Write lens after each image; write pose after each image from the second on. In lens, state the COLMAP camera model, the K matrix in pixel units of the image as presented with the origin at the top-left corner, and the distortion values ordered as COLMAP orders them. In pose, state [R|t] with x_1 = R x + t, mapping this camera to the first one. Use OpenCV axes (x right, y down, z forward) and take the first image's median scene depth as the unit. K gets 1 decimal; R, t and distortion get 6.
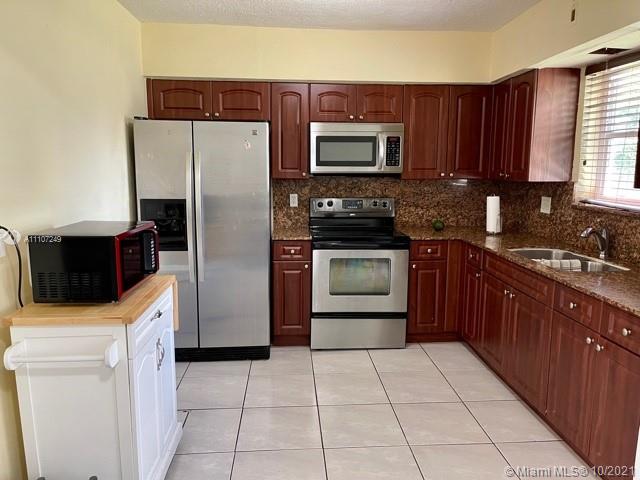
lens RADIAL K [[483.7, 0, 320.7], [0, 483.7, 239.6], [0, 0, 1]] dist [0.059785, -0.011168]
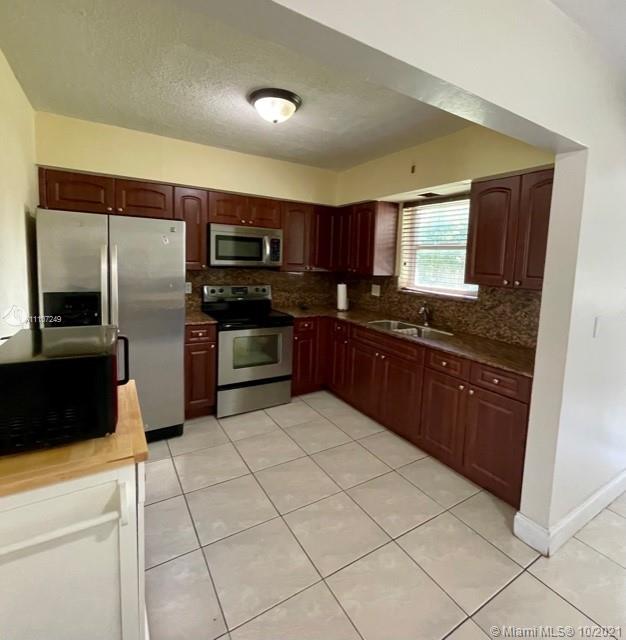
lens RADIAL K [[340.2, 0, 313.6], [0, 340.2, 288.8], [0, 0, 1]] dist [0.004383, 0.000360]
pose [[0.888465, -0.014782, 0.458707, -0.186037], [0.038335, 0.998379, -0.042077, -0.038277], [-0.457341, 0.054969, 0.887591, 0.162181]]
